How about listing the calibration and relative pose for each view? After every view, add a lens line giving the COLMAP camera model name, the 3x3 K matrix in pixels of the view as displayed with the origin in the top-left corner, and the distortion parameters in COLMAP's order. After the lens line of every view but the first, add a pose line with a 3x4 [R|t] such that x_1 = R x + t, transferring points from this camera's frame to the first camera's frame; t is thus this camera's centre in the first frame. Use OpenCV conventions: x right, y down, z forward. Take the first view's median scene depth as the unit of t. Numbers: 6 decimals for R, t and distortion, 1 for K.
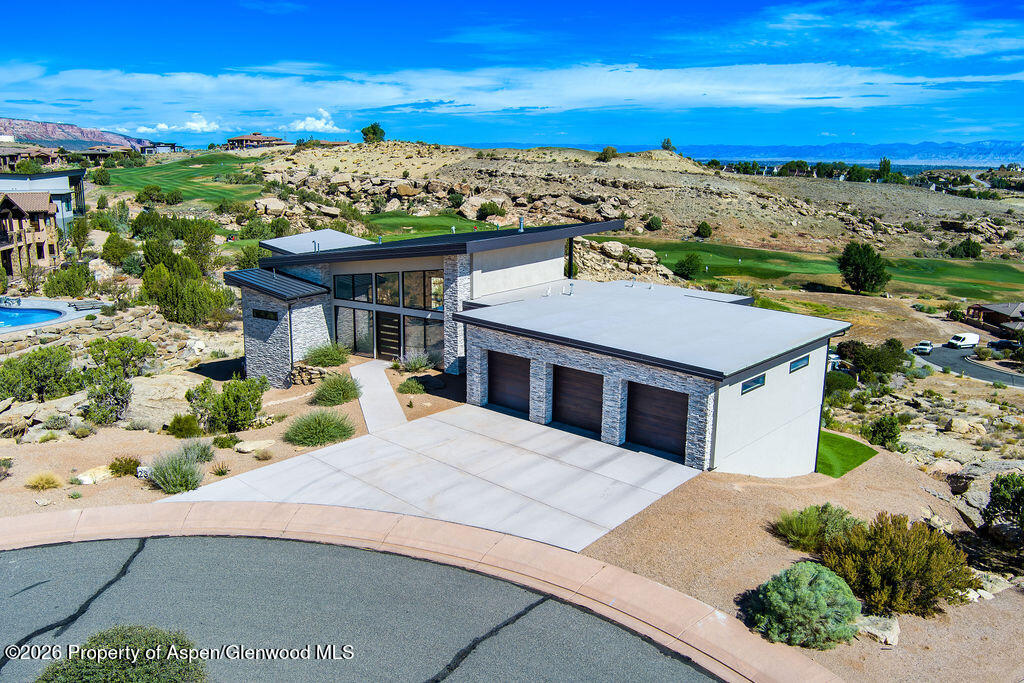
lens RADIAL K [[816.8, 0, 503.6], [0, 816.8, 361.0], [0, 0, 1]] dist [-0.068326, 0.004874]
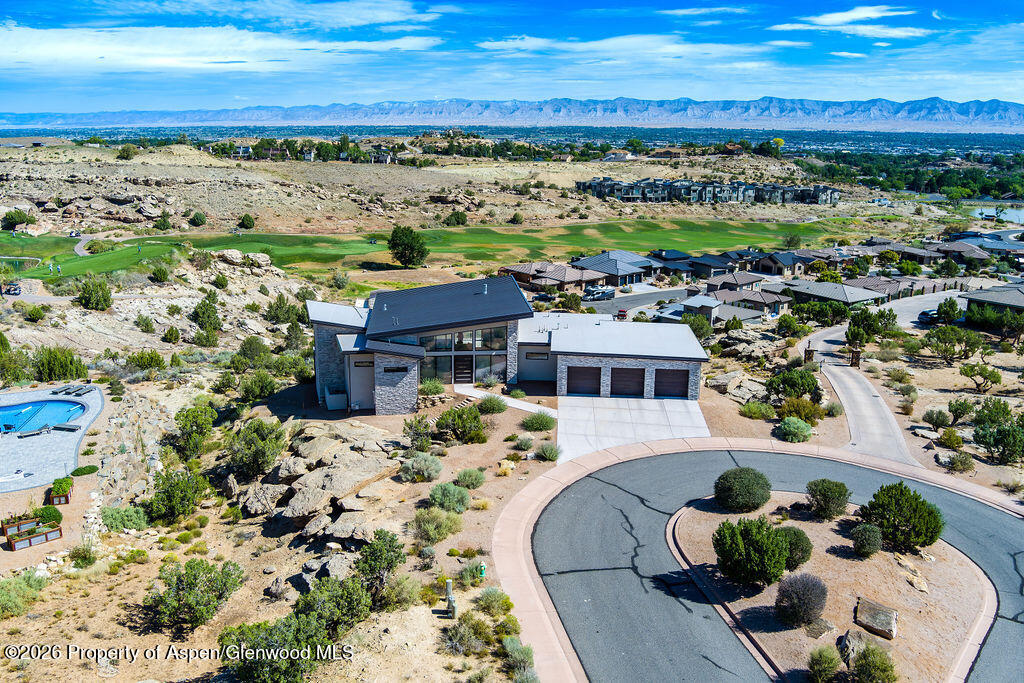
lens RADIAL K [[826.9, 0, 479.8], [0, 826.9, 340.3], [0, 0, 1]] dist [-0.078575, 0.005420]
pose [[0.800494, -0.158859, 0.577904, -0.154570], [0.150372, 0.986625, 0.062921, -0.027095], [-0.580170, 0.036532, 0.813676, -0.056291]]
